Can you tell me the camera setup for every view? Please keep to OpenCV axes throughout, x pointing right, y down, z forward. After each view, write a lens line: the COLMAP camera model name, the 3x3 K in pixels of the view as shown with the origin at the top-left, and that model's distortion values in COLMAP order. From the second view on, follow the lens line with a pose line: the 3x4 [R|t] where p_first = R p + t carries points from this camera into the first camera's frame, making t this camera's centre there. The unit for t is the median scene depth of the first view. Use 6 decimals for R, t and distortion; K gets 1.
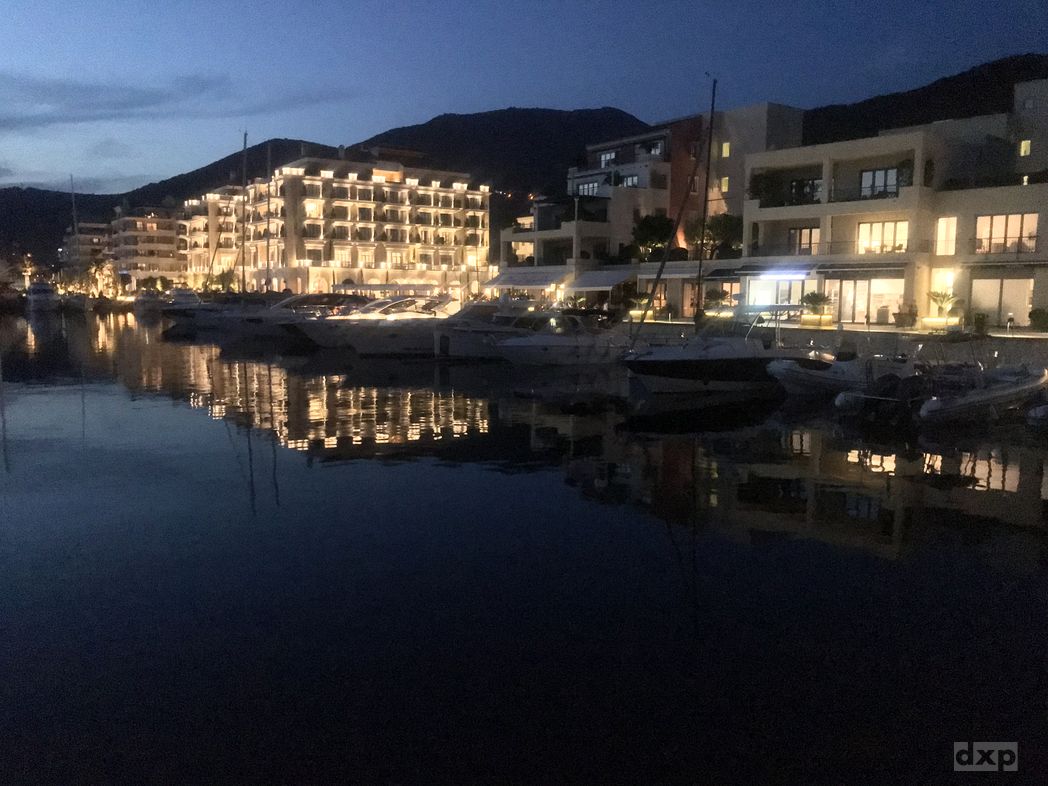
lens RADIAL K [[871.5, 0, 524.0], [0, 871.5, 393.0], [0, 0, 1]] dist [-0.044082, 0.002789]
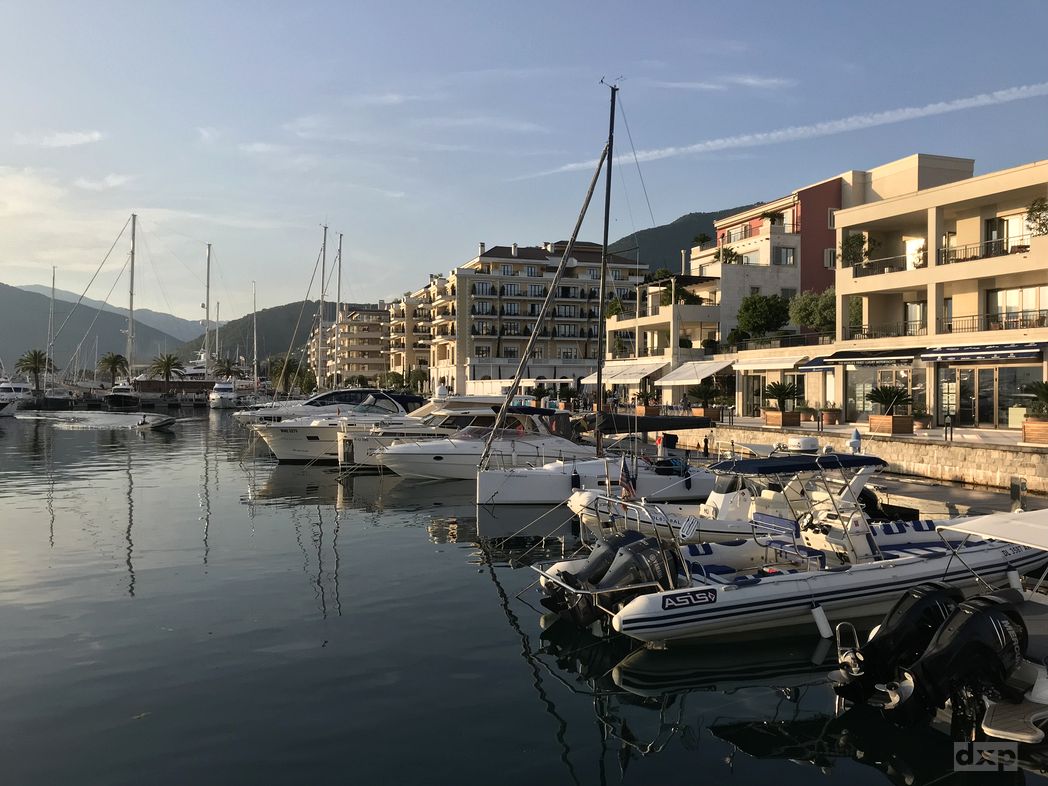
lens RADIAL K [[871.5, 0, 524.0], [0, 871.5, 393.0], [0, 0, 1]] dist [-0.044082, 0.002789]
pose [[0.960687, 0.001233, -0.277632, 0.176197], [-0.031805, 0.993895, -0.105642, -0.016577], [0.275807, 0.110319, 0.954861, 0.163001]]
